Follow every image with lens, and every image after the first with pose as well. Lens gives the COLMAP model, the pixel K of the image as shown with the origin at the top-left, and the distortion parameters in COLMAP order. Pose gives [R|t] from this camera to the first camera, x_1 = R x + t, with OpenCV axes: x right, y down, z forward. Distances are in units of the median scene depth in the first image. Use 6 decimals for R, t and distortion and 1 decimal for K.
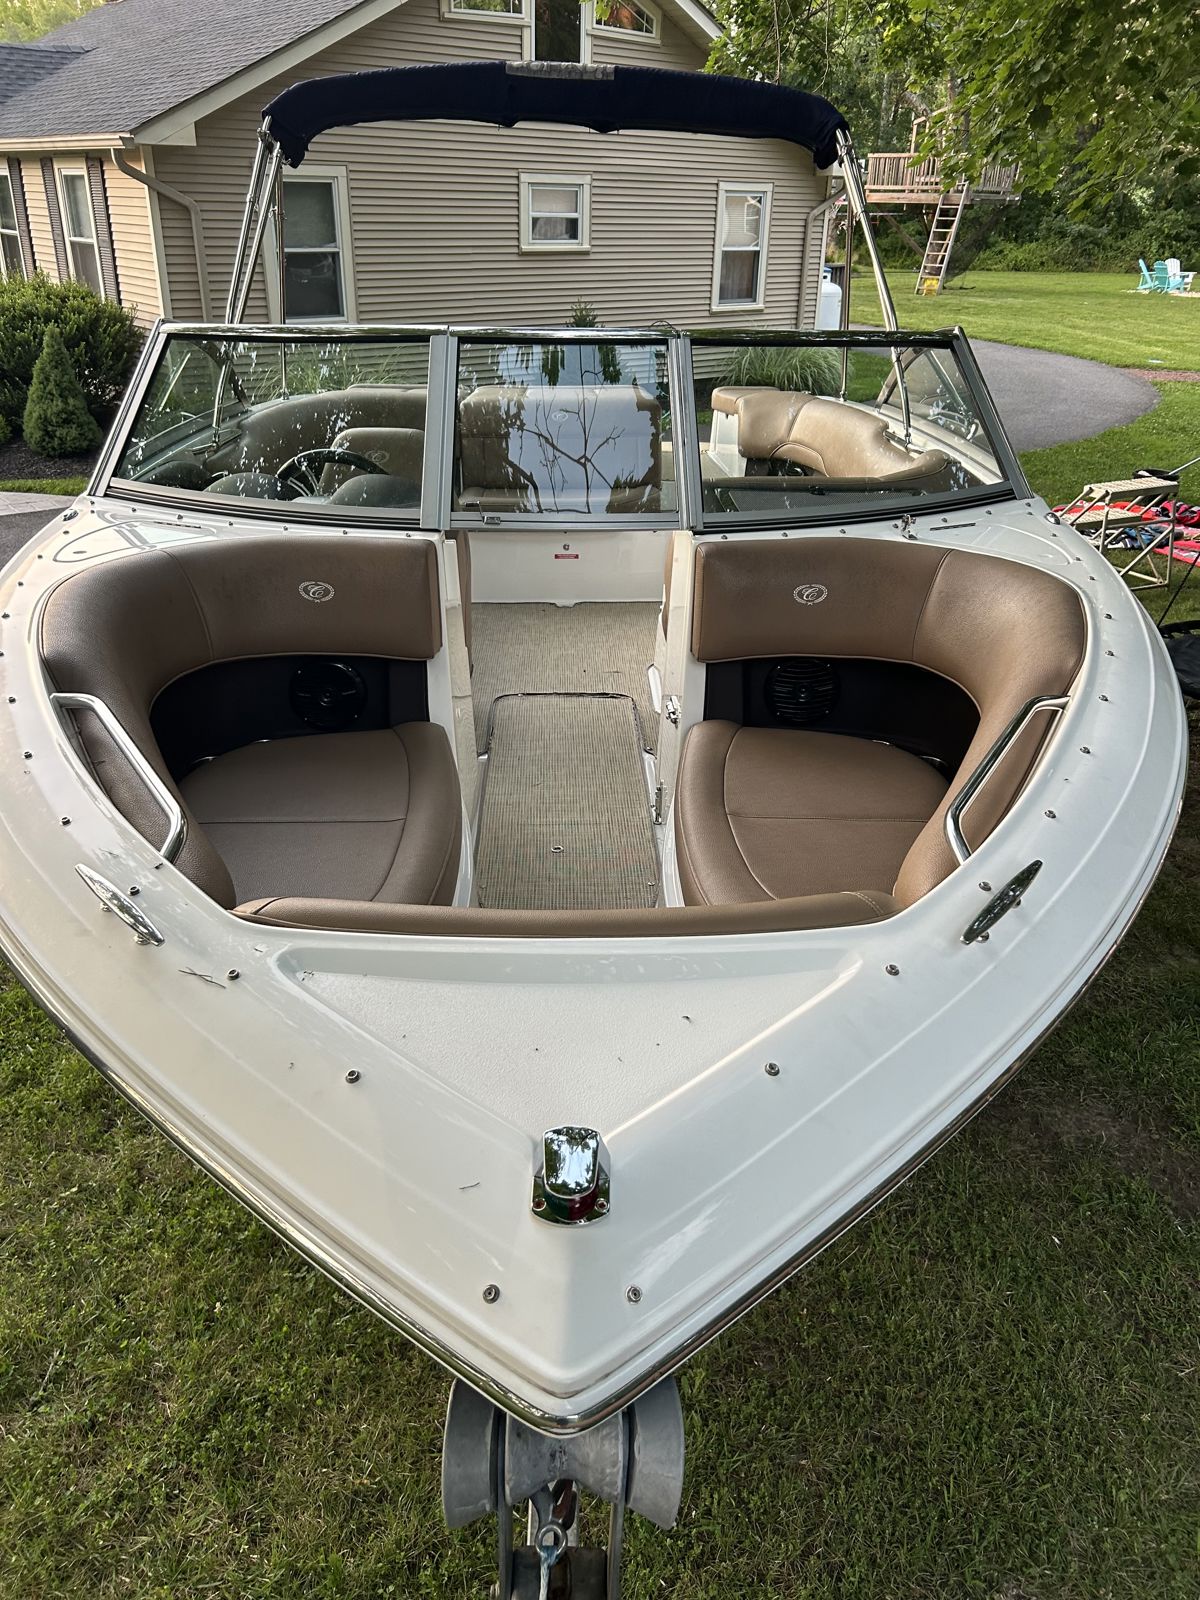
lens RADIAL K [[1206.6, 0, 601.1], [0, 1206.6, 796.7], [0, 0, 1]] dist [0.052468, -0.060566]
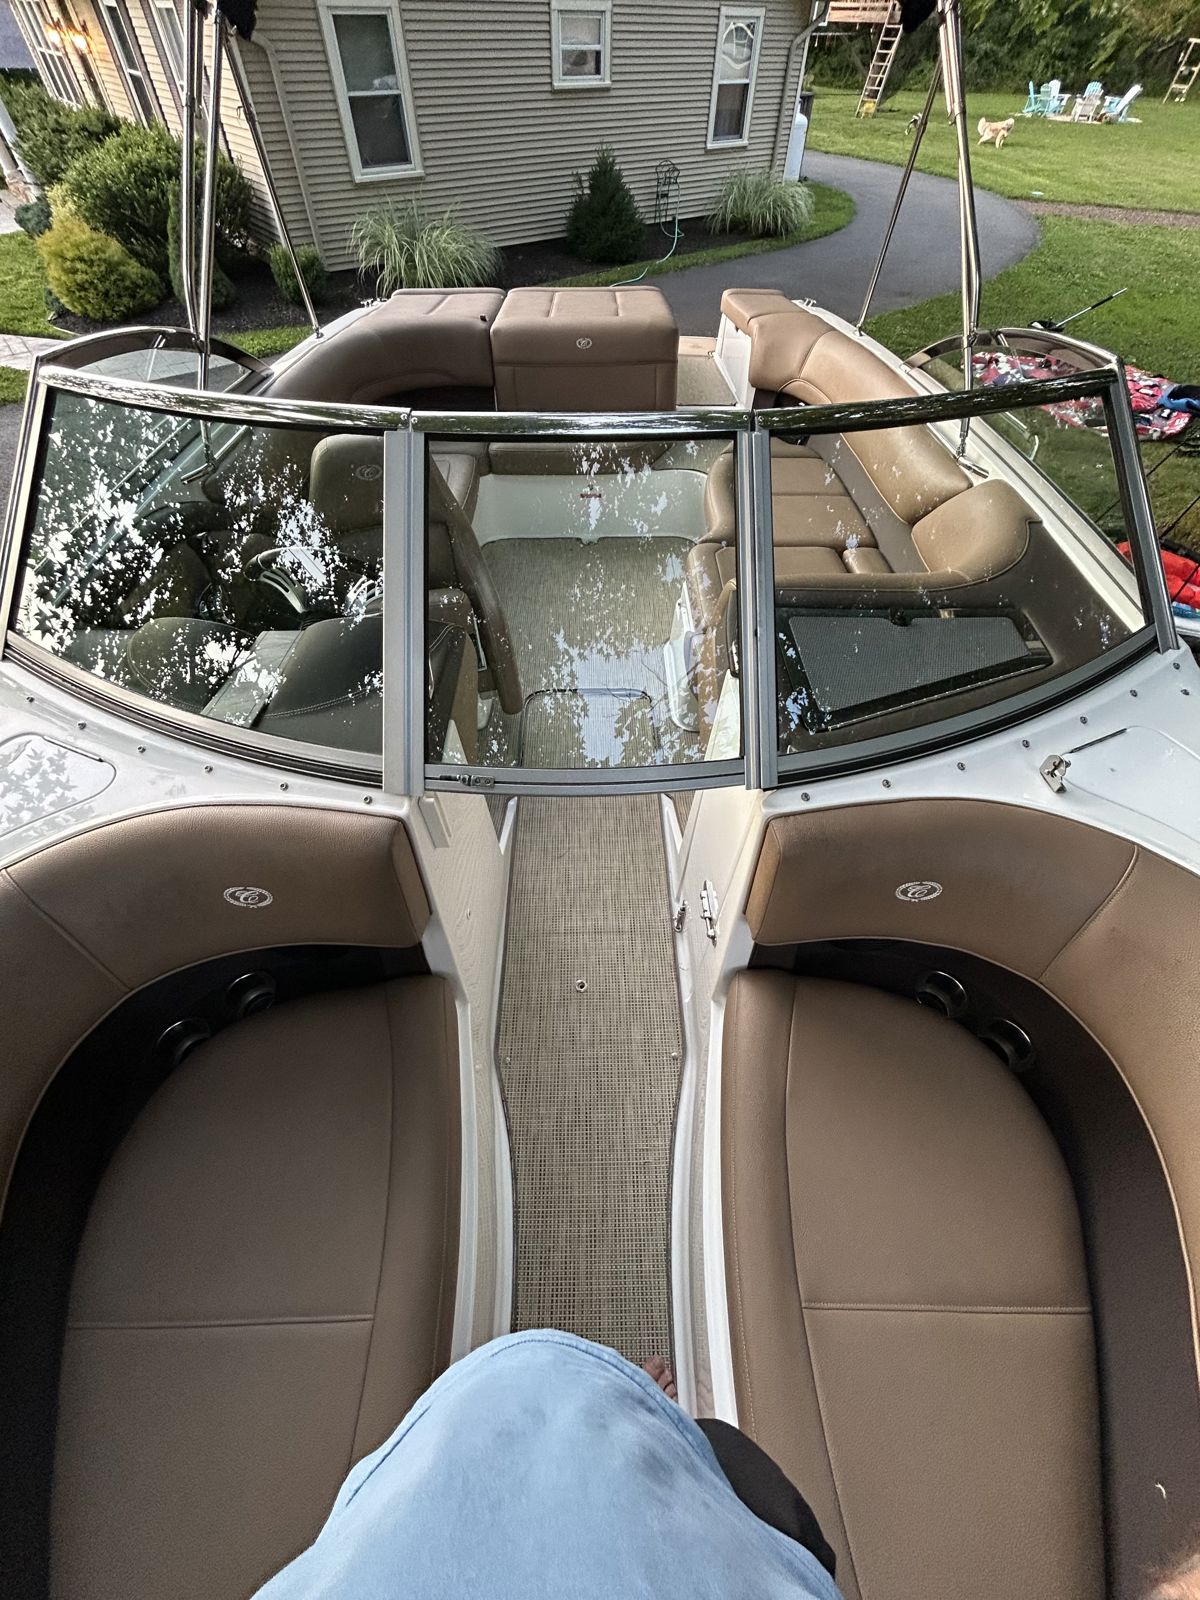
lens RADIAL K [[647.3, 0, 600.6], [0, 647.3, 798.5], [0, 0, 1]] dist [-0.002125, -0.000237]
pose [[0.999839, 0.008915, -0.015576, -0.002534], [-0.001662, 0.910145, 0.414286, -0.064890], [0.017870, -0.414193, 0.910014, 0.112230]]
